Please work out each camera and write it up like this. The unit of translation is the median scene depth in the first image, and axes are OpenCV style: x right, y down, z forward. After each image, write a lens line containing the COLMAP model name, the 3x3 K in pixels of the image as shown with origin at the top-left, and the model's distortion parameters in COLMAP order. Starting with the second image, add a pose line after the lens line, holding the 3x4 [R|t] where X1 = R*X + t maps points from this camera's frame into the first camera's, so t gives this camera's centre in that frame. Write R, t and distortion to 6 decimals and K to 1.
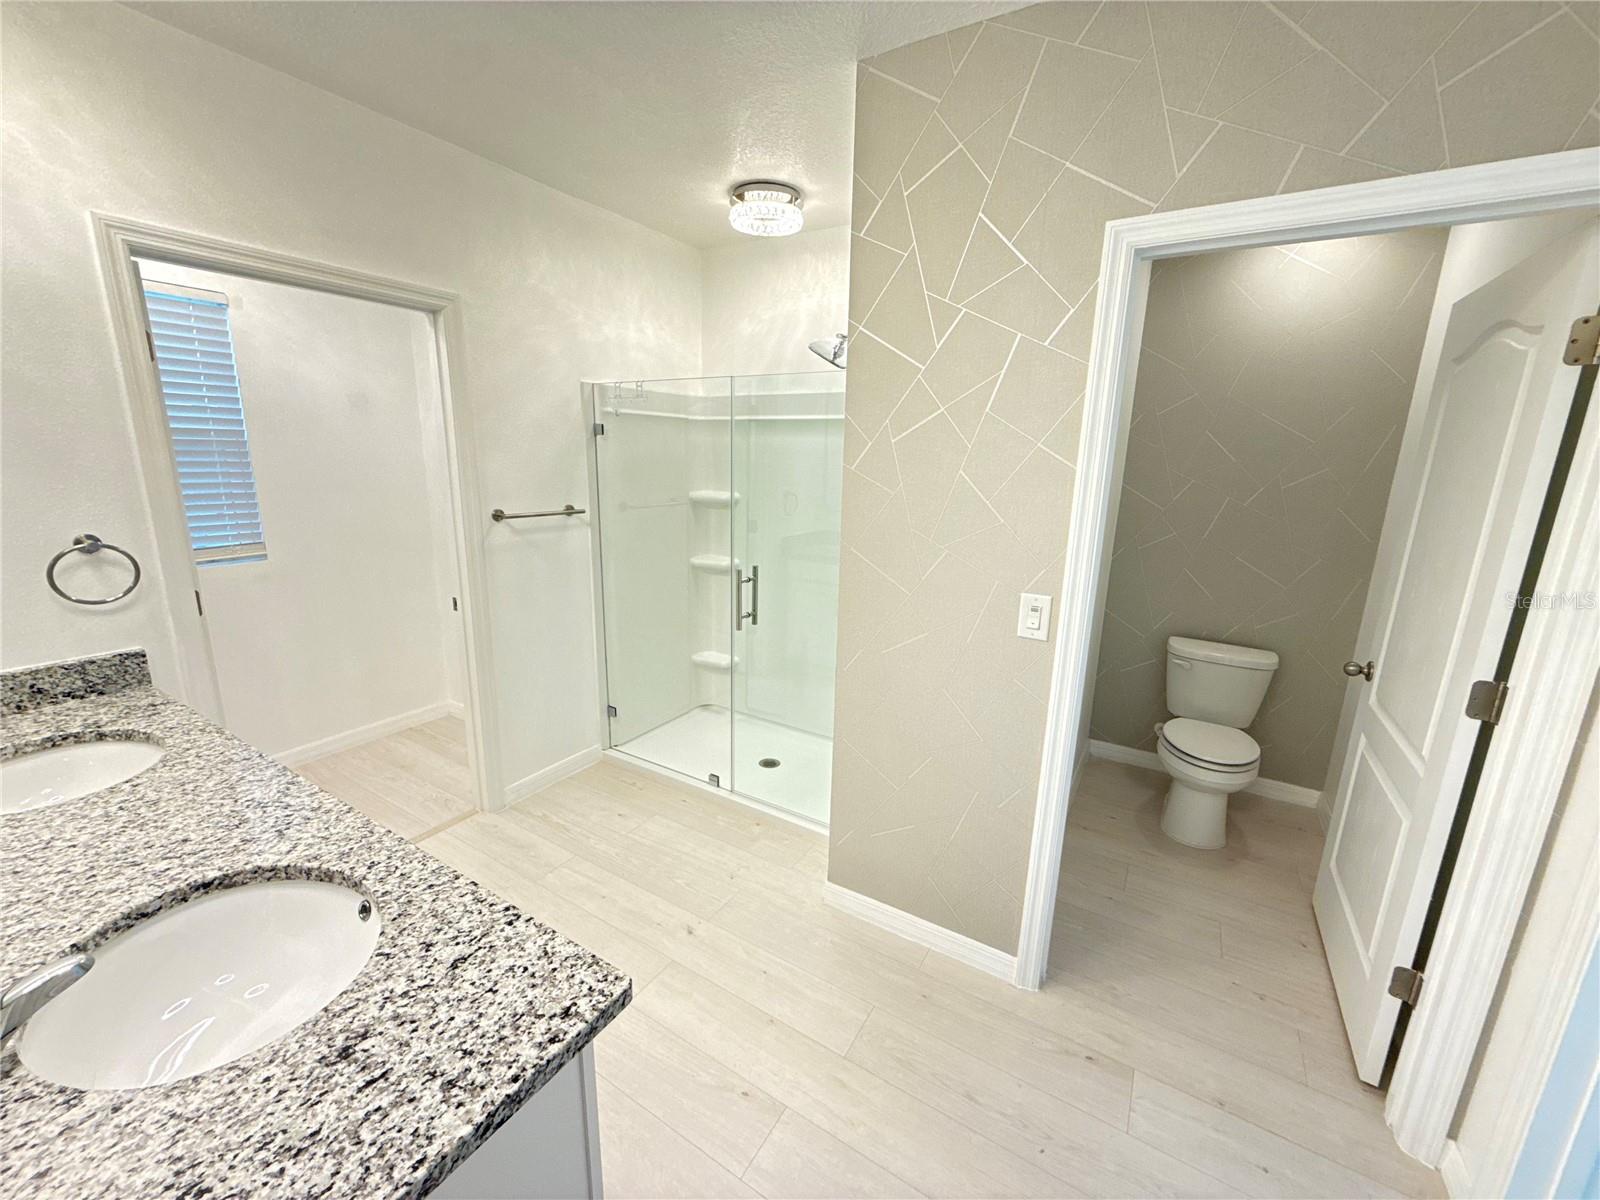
lens RADIAL K [[635.7, 0, 795.9], [0, 635.7, 599.1], [0, 0, 1]] dist [0.000036, -0.000077]
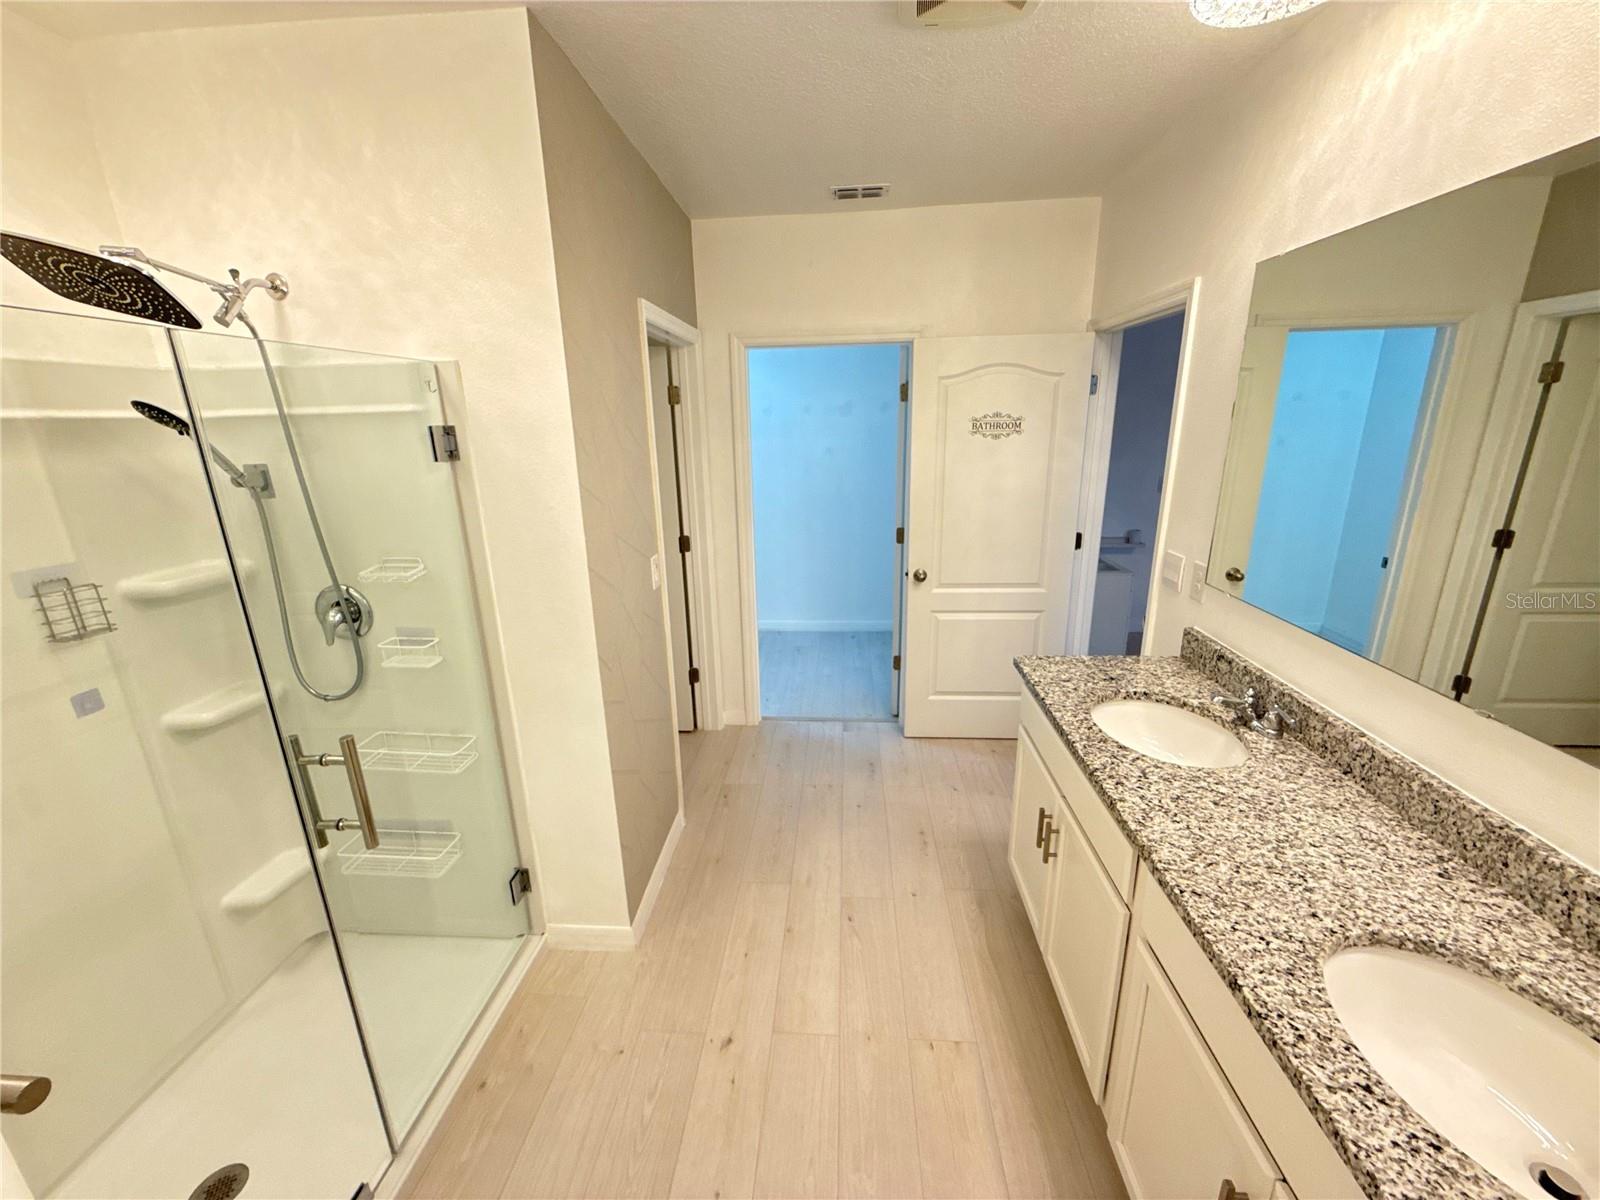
lens RADIAL K [[635.7, 0, 795.9], [0, 635.7, 599.1], [0, 0, 1]] dist [0.000036, -0.000077]
pose [[-0.458146, -0.254006, 0.851812, -1.039638], [0.211964, 0.899436, 0.382212, -0.416921], [-0.863234, 0.355662, -0.358233, 1.353678]]
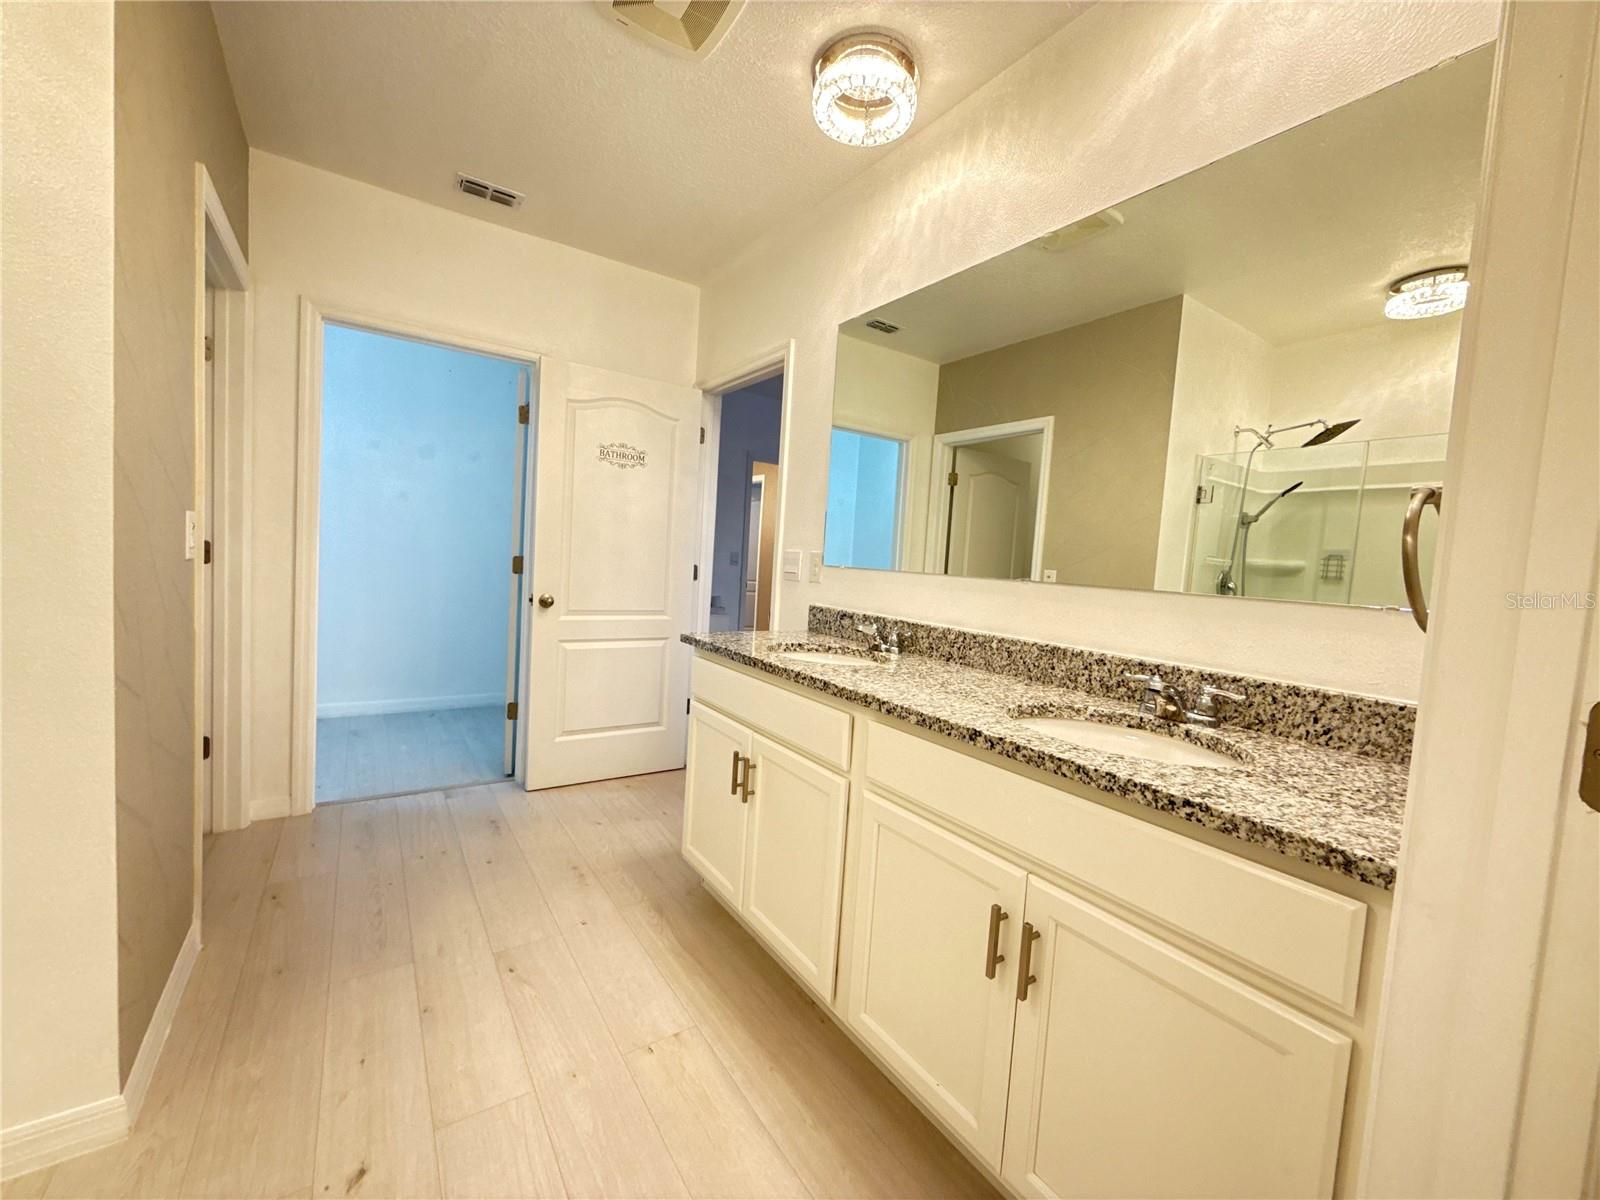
lens RADIAL K [[635.7, 0, 795.9], [0, 635.7, 599.1], [0, 0, 1]] dist [0.000036, -0.000077]
pose [[-0.908030, -0.104913, 0.405554, -0.910462], [0.012599, 0.960852, 0.276774, -0.142784], [-0.418715, 0.256429, -0.871161, 1.591755]]
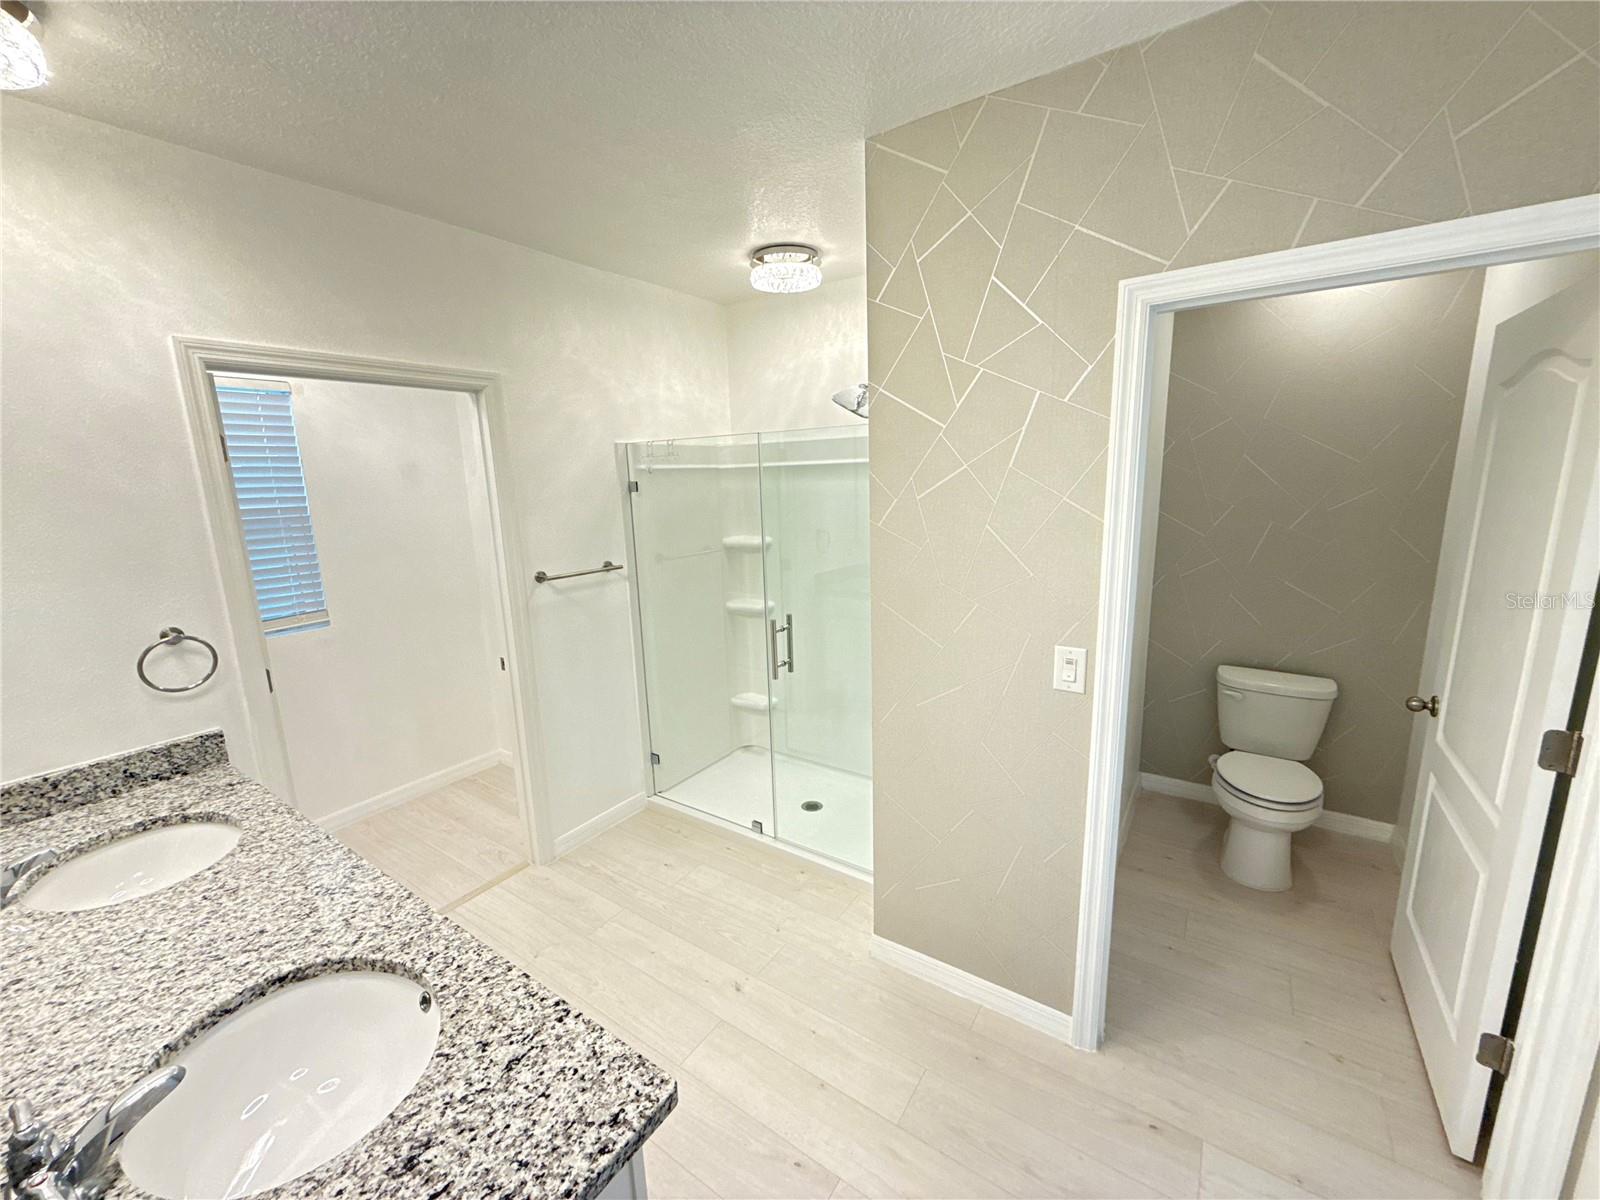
lens RADIAL K [[635.7, 0, 795.9], [0, 635.7, 599.1], [0, 0, 1]] dist [0.000036, -0.000077]
pose [[0.997280, -0.043105, -0.059785, 0.014640], [0.041172, 0.998600, -0.033199, -0.071649], [0.061132, 0.030647, 0.997659, -0.018705]]
